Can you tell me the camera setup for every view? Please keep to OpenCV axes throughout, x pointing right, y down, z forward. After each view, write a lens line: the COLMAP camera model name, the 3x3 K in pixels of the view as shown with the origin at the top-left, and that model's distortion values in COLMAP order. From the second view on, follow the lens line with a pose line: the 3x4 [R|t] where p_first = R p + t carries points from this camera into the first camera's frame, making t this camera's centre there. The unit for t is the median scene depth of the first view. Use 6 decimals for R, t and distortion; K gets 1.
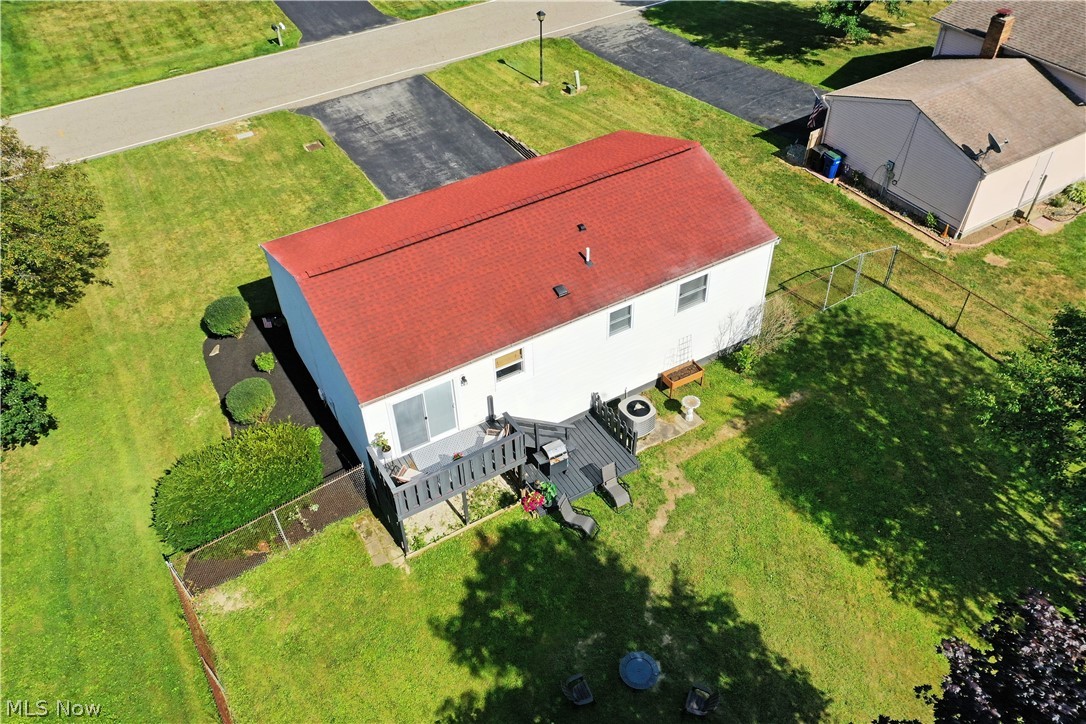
lens RADIAL K [[862.6, 0, 543.0], [0, 862.6, 362.0], [0, 0, 1]] dist [0.017102, 0.004144]
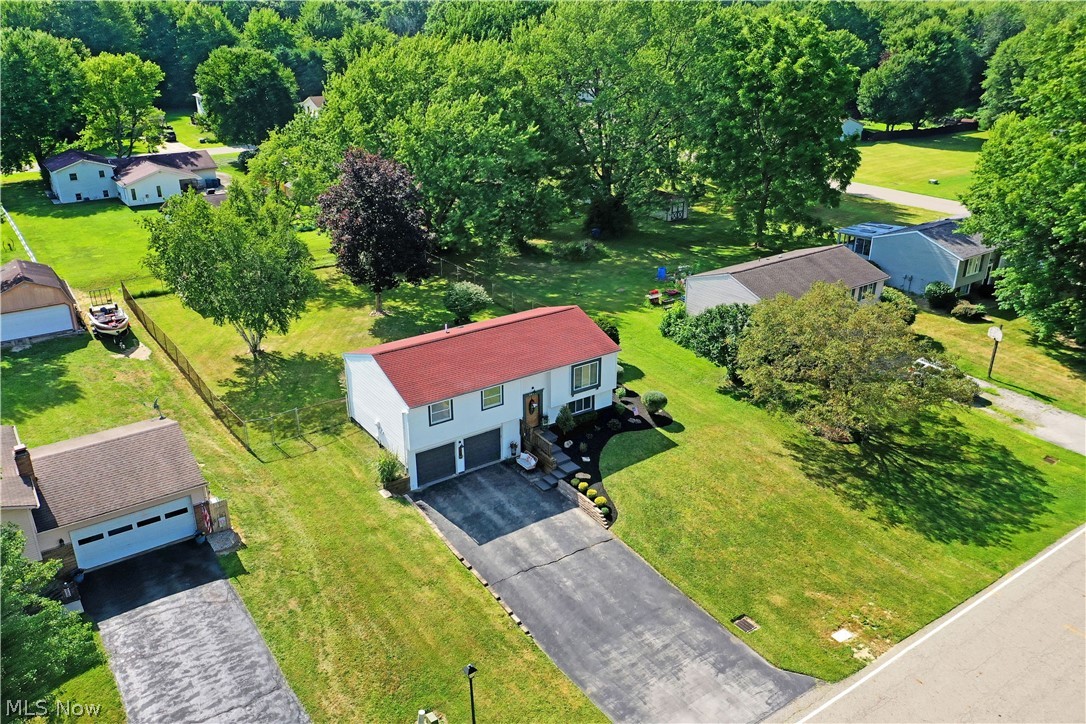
lens RADIAL K [[862.6, 0, 543.0], [0, 862.6, 362.0], [0, 0, 1]] dist [0.017102, 0.004144]
pose [[-0.996684, 0.057921, -0.057156, -0.037695], [-0.028147, 0.413651, 0.910000, -1.288285], [0.076351, 0.908591, -0.410649, 1.263882]]
